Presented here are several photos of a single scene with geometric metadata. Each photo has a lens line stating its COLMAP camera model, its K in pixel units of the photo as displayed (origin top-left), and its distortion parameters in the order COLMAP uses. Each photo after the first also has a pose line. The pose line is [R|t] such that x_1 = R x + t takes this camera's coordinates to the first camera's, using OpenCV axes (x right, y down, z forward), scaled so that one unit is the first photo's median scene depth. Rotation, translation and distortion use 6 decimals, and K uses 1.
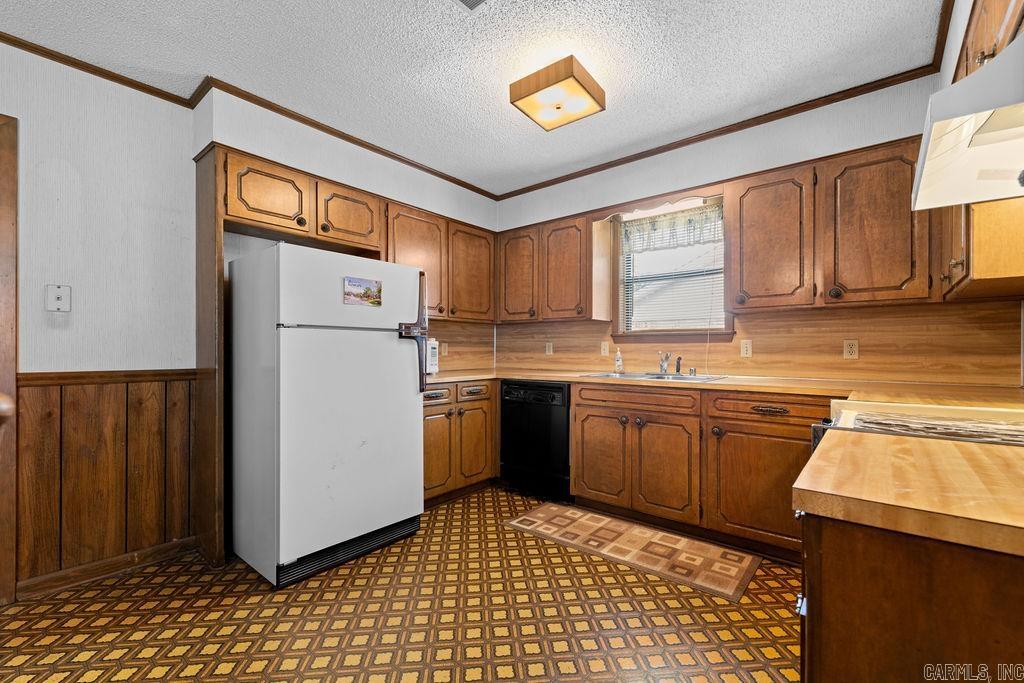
lens RADIAL K [[434.5, 0, 515.1], [0, 434.5, 351.1], [0, 0, 1]] dist [0.001123, 0.000029]
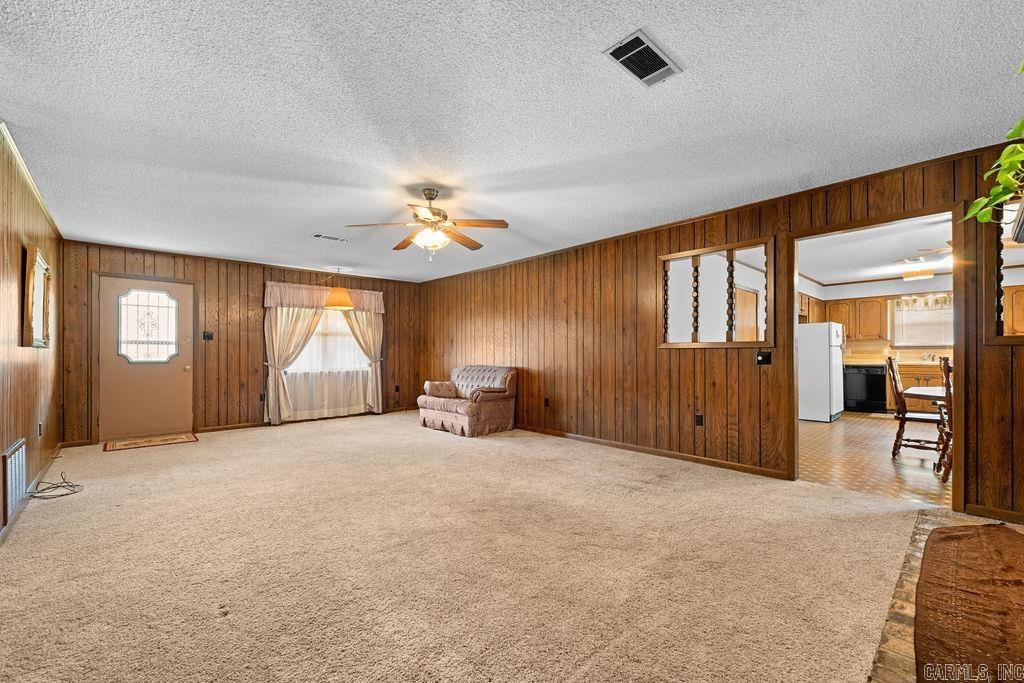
lens RADIAL K [[419.0, 0, 508.5], [0, 419.0, 352.2], [0, 0, 1]] dist [0.000586, -0.000217]
pose [[0.991019, -0.006863, -0.133542, -1.872802], [0.006480, 0.999974, -0.003302, -0.011646], [0.133561, 0.002407, 0.991038, -1.870676]]
